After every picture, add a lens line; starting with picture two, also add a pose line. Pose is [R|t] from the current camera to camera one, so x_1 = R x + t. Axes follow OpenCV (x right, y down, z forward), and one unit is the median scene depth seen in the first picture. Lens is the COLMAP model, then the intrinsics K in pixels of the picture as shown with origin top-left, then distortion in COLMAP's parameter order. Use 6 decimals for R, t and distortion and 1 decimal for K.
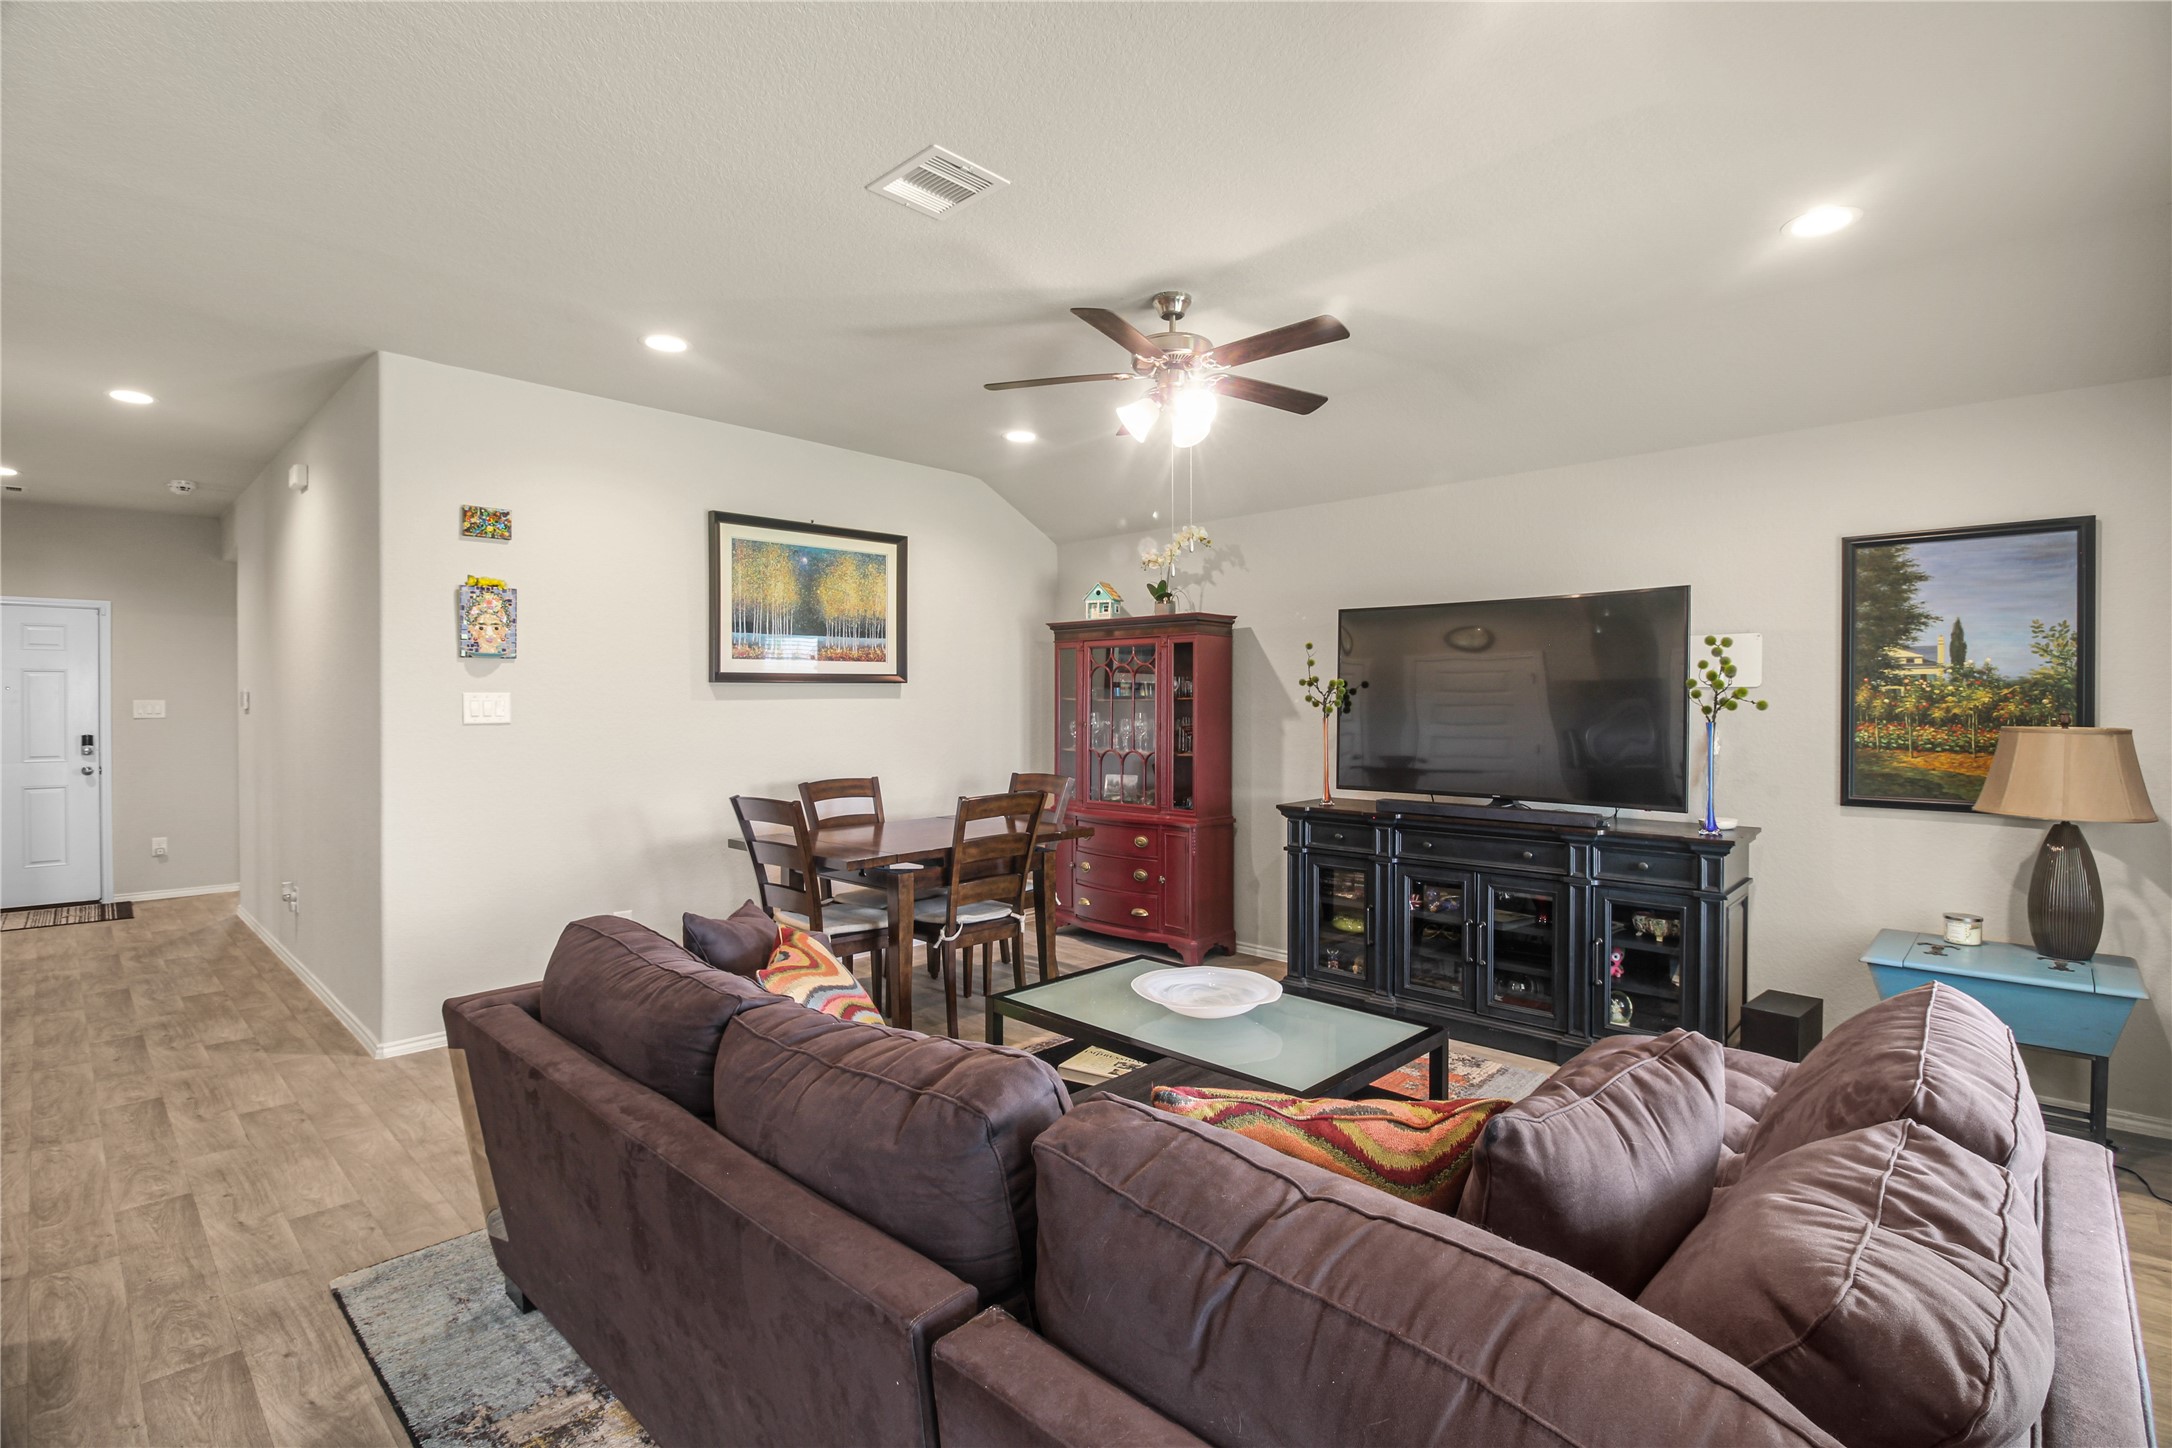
lens RADIAL K [[990.0, 0, 1083.0], [0, 990.0, 715.5], [0, 0, 1]] dist [0.001509, -0.012564]
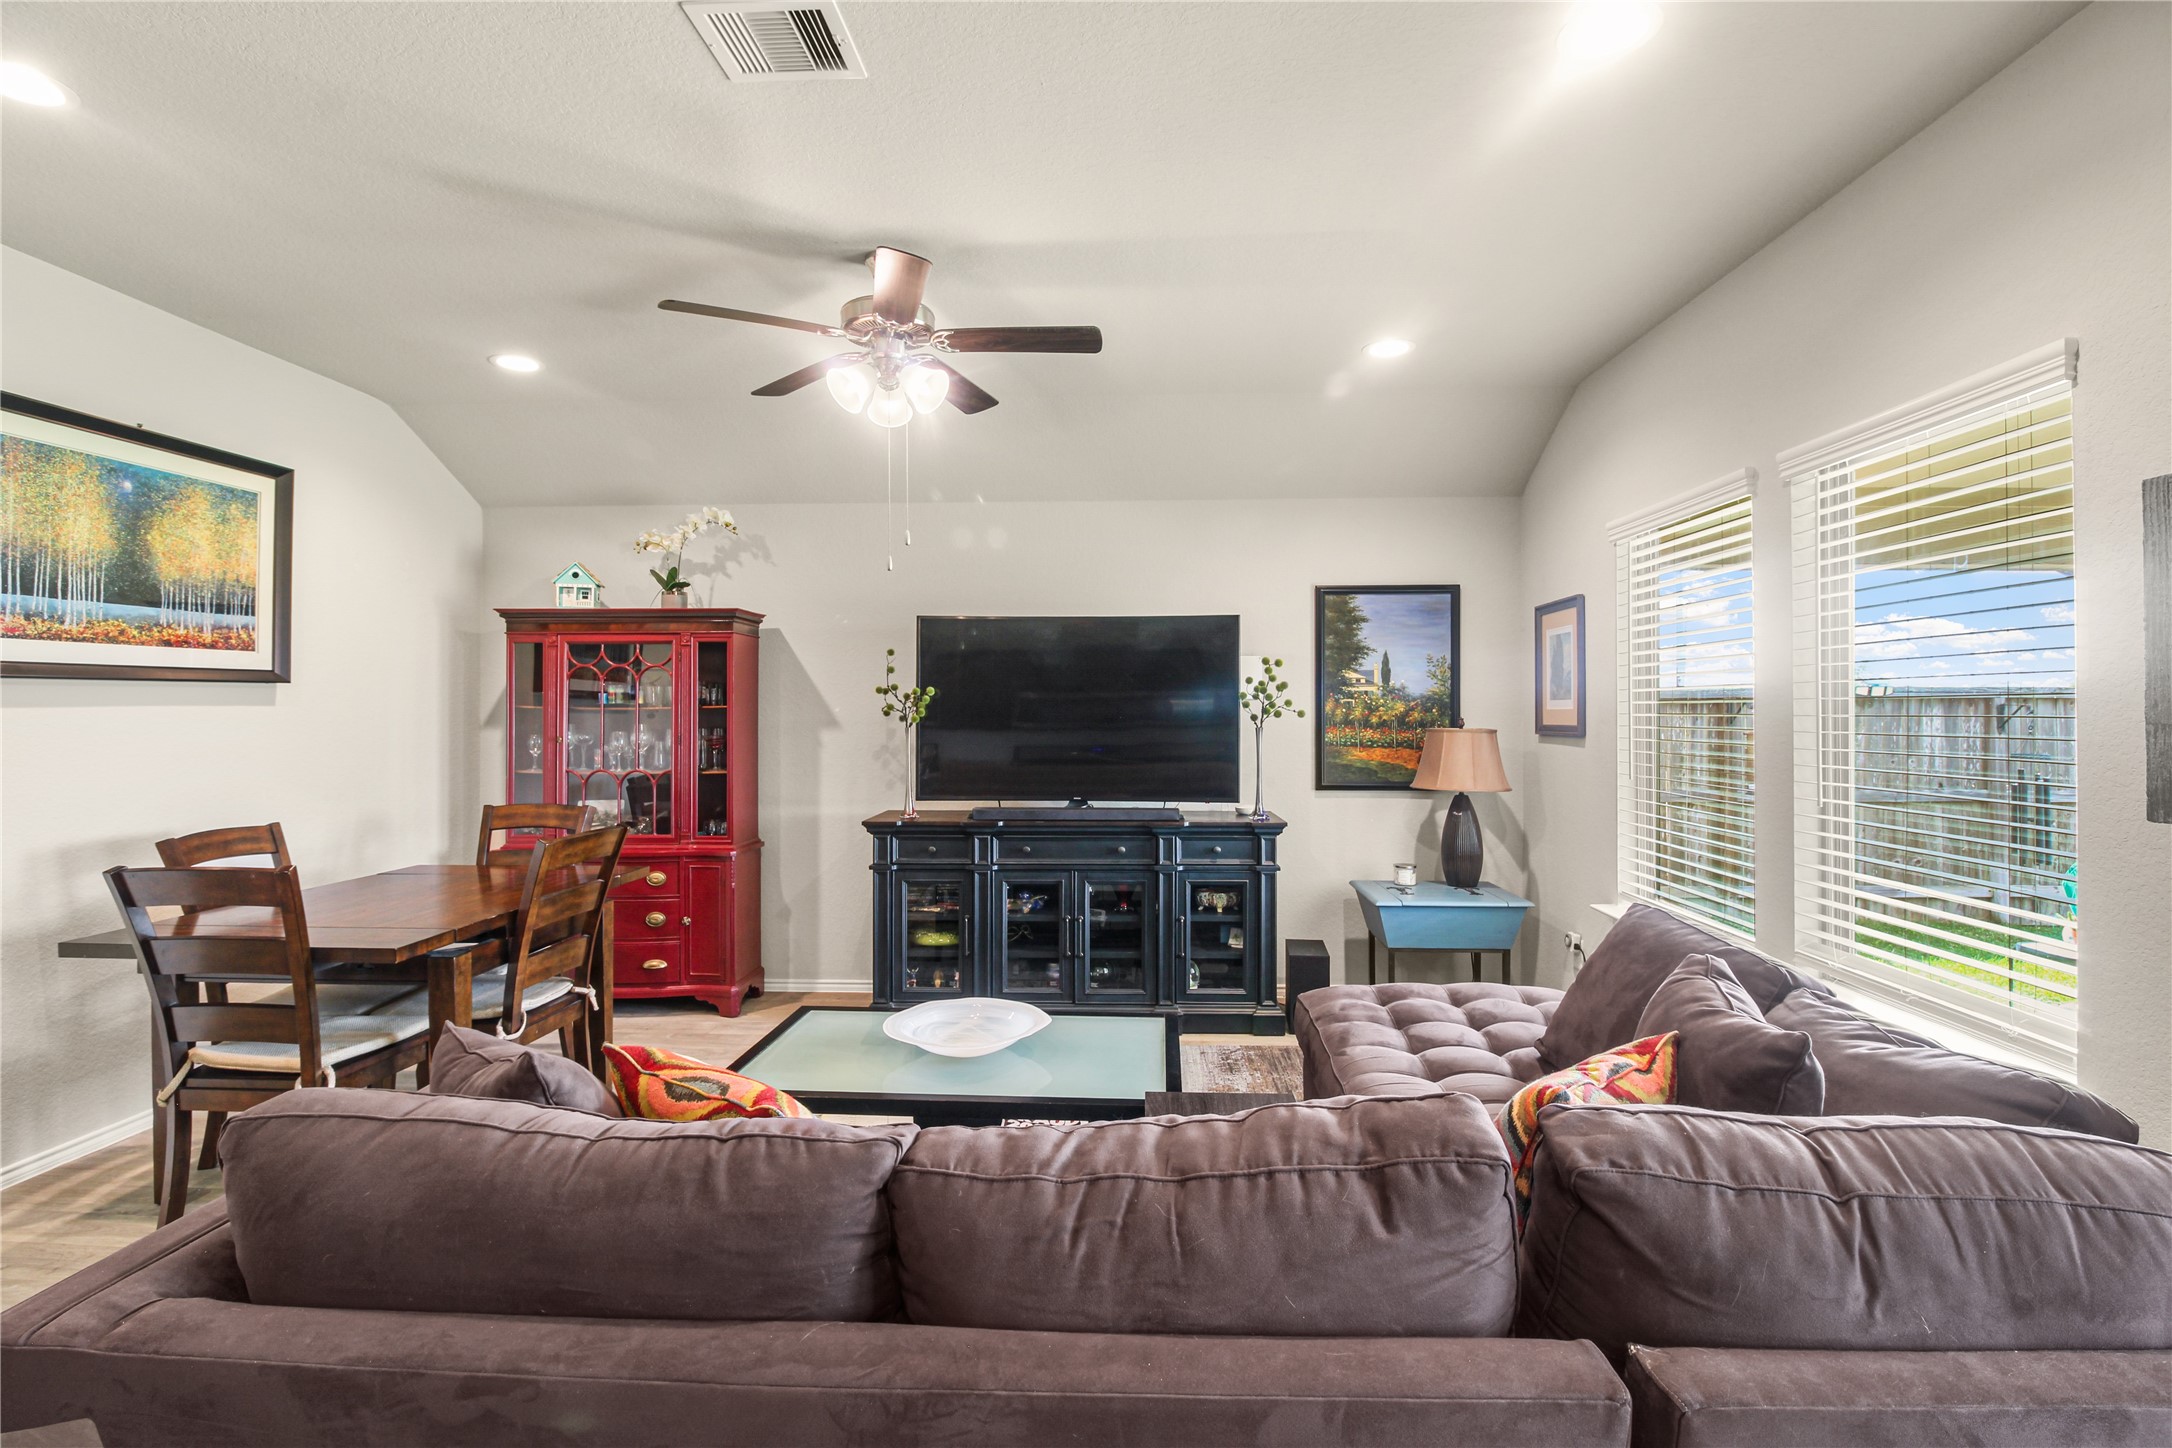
lens RADIAL K [[1012.8, 0, 1088.9], [0, 1012.8, 713.3], [0, 0, 1]] dist [0.004729, -0.016407]
pose [[0.758993, -0.001671, 0.651097, -0.291227], [0.008638, 0.999935, -0.007503, -0.002819], [-0.651042, 0.011319, 0.758957, 0.153446]]
